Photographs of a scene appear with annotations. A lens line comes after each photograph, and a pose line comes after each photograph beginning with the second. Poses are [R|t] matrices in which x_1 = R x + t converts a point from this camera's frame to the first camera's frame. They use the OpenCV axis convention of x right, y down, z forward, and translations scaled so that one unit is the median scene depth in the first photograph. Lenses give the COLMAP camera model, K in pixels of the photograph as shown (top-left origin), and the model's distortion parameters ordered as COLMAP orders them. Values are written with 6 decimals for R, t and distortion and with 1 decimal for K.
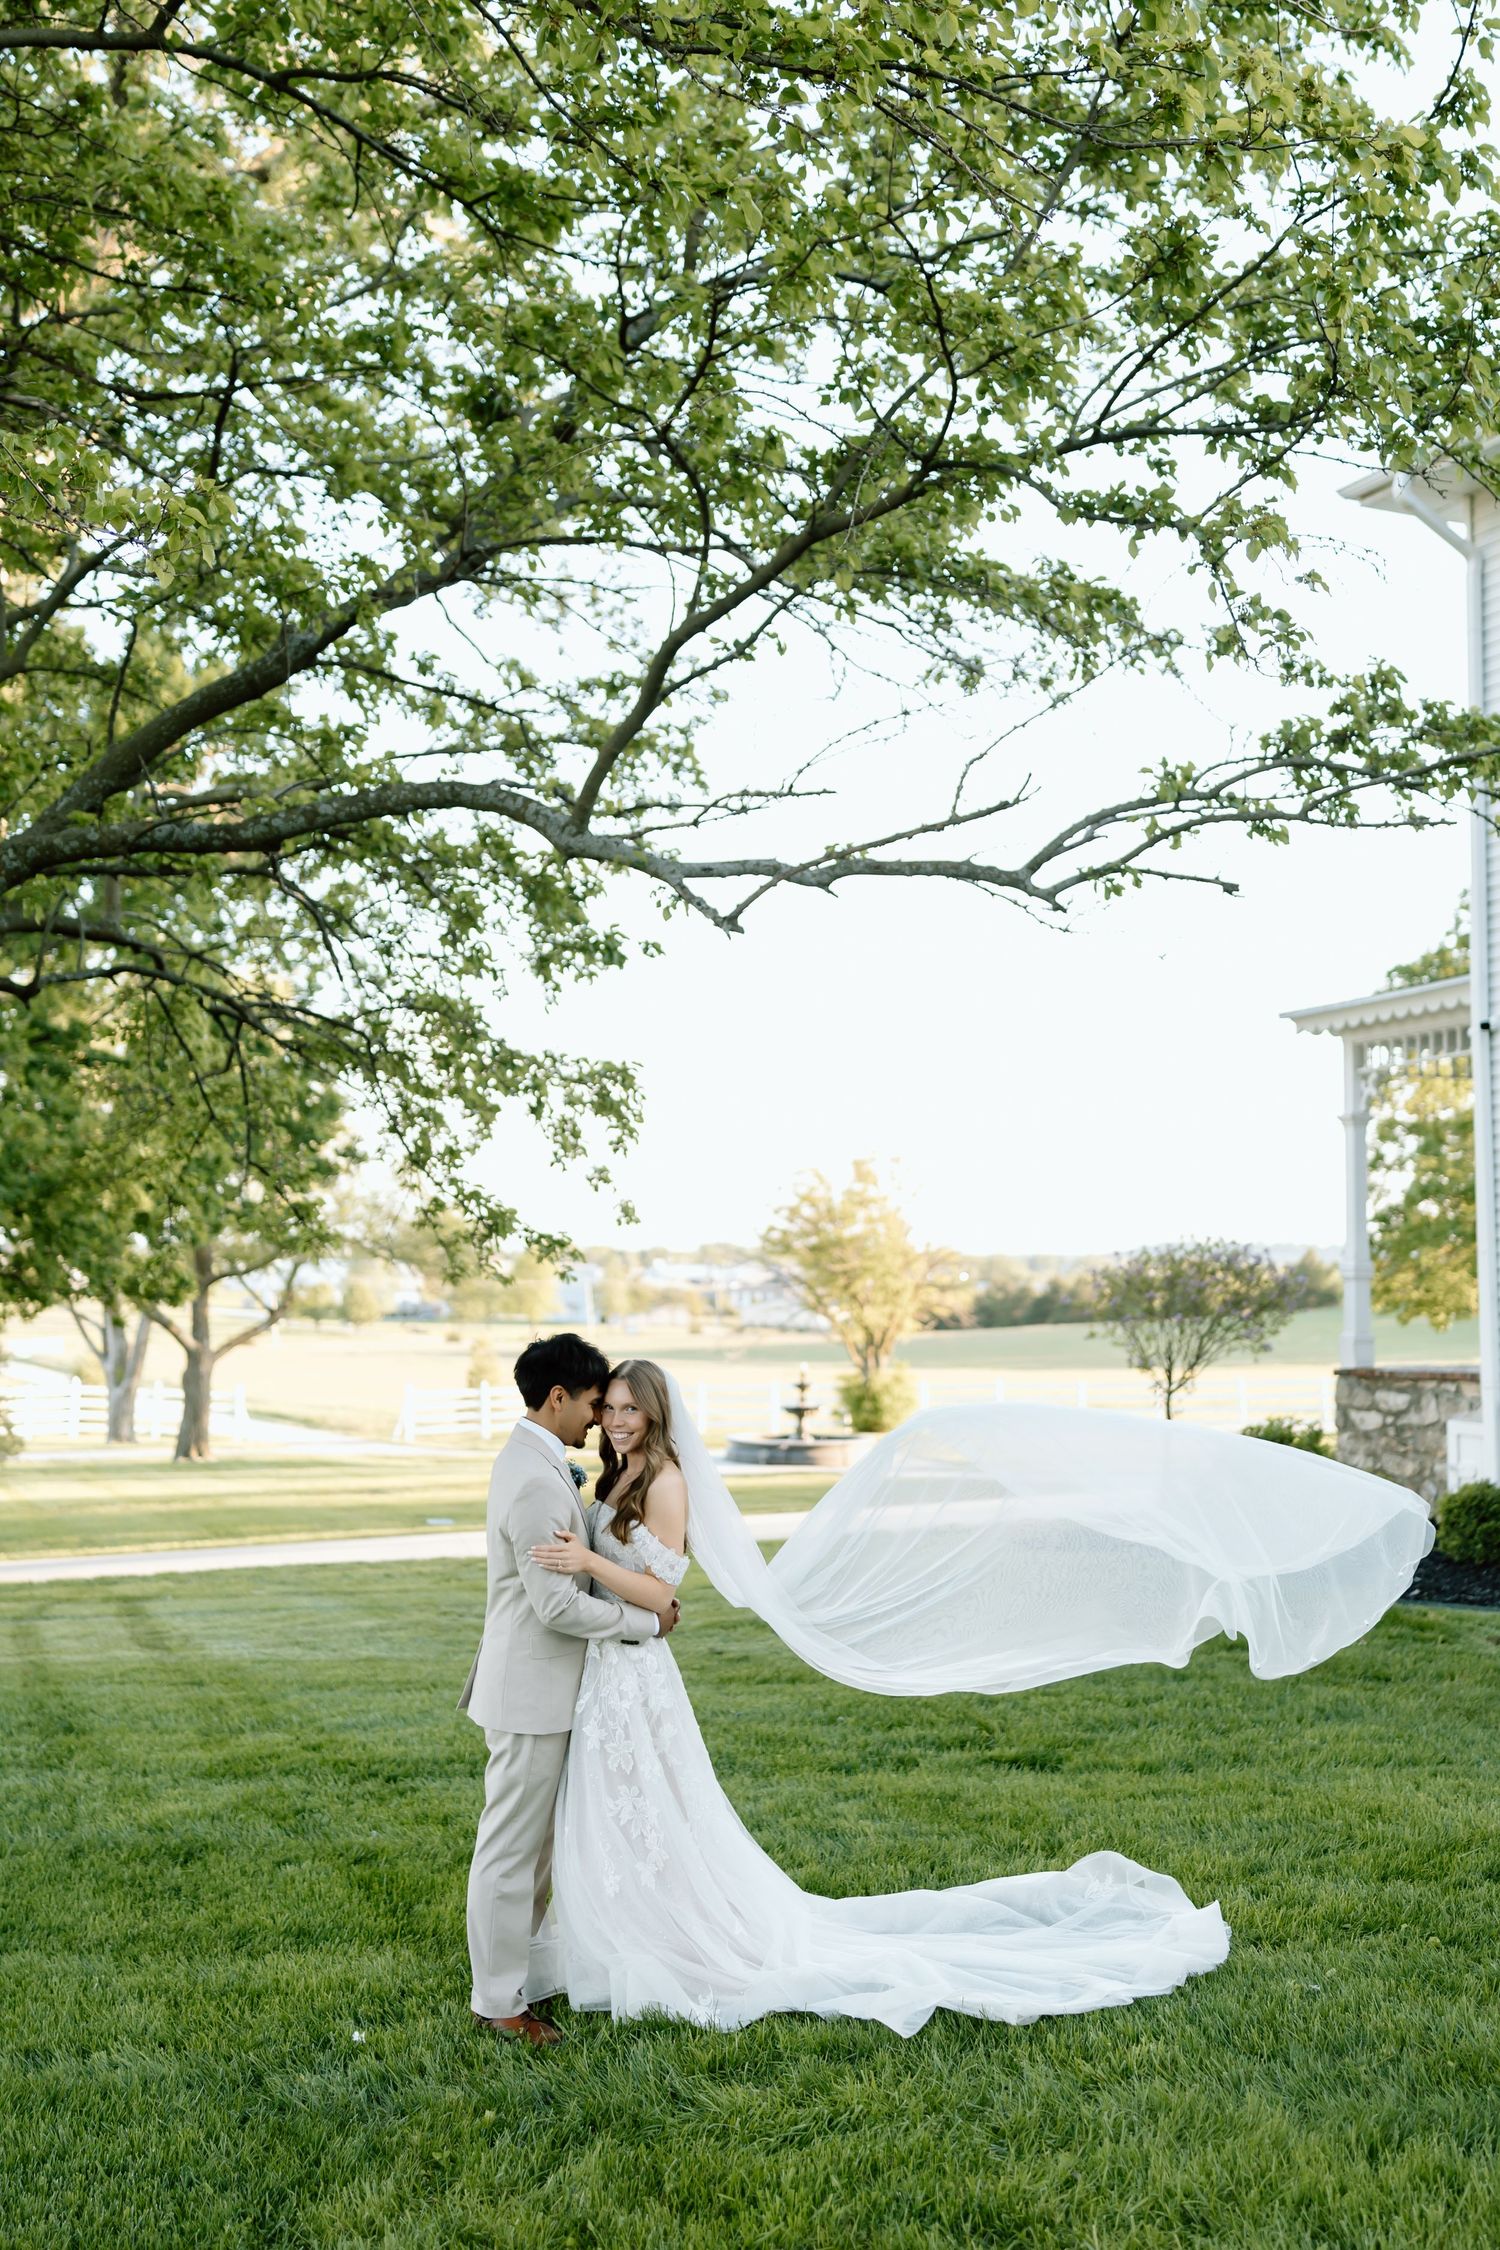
lens RADIAL K [[2425.3, 0, 815.2], [0, 2425.3, 985.9], [0, 0, 1]] dist [0.002303, -0.017552]
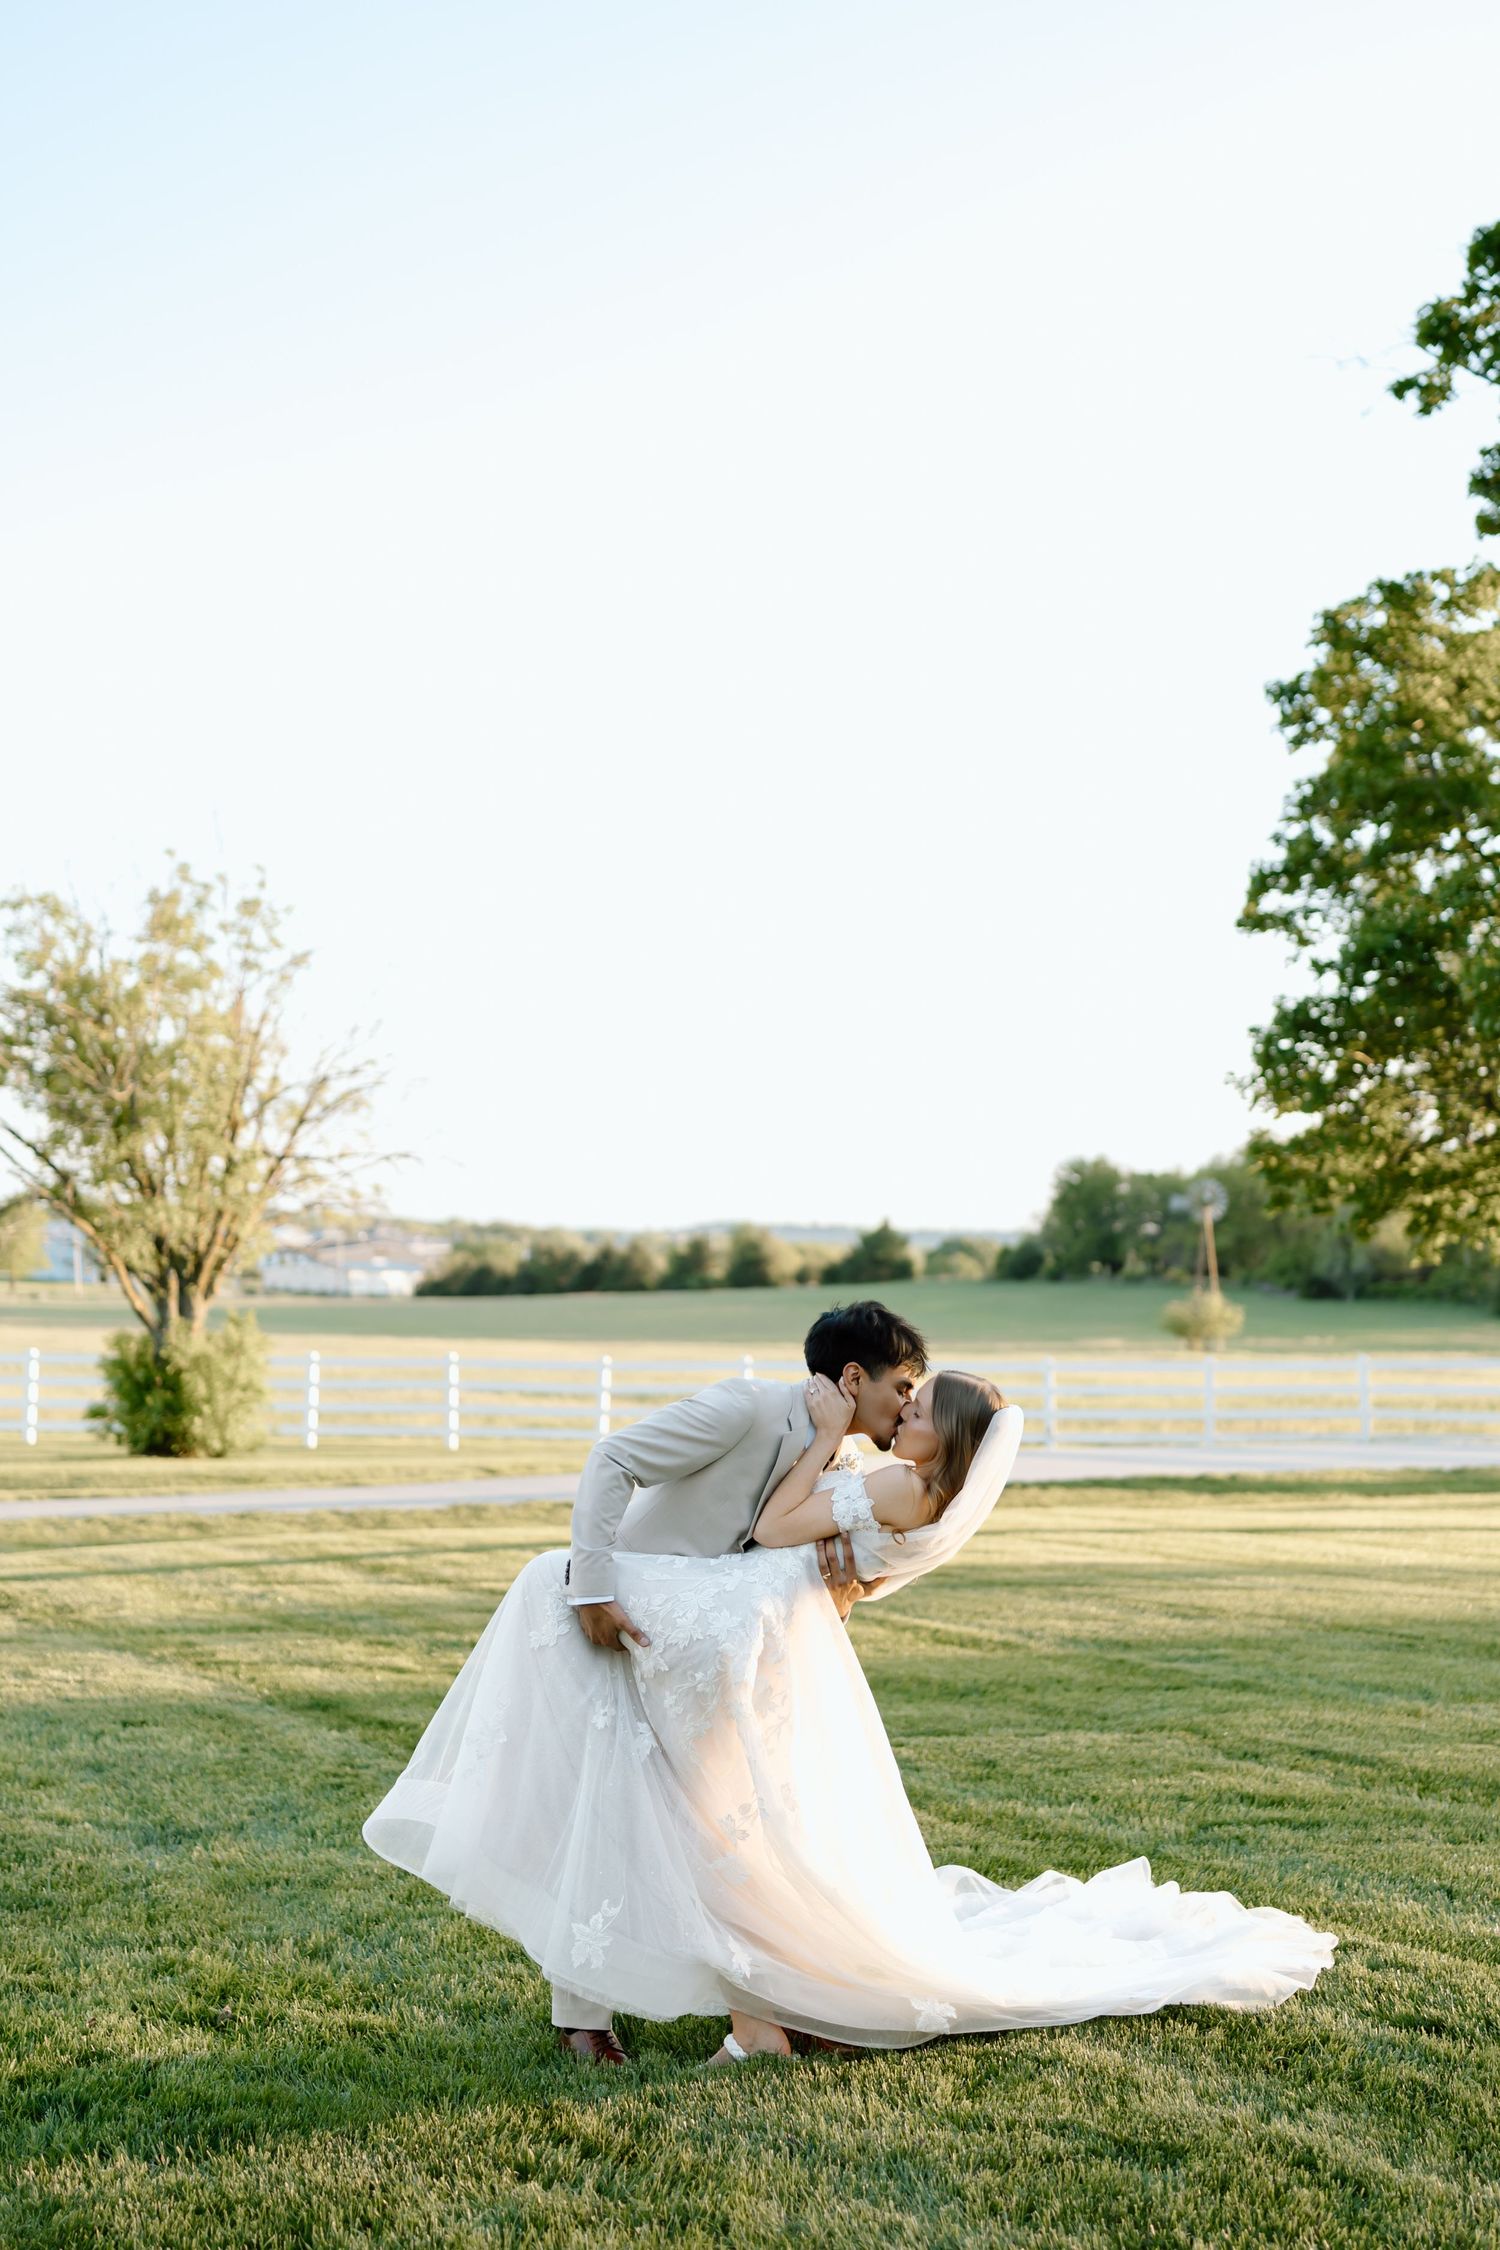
lens RADIAL K [[2264.2, 0, 771.3], [0, 2264.2, 1134.6], [0, 0, 1]] dist [0.009778, -0.021708]
pose [[0.984968, 0.034511, 0.169252, 0.416065], [-0.045295, 0.997154, 0.060273, 0.574884], [-0.166690, -0.067033, 0.983728, 3.521271]]
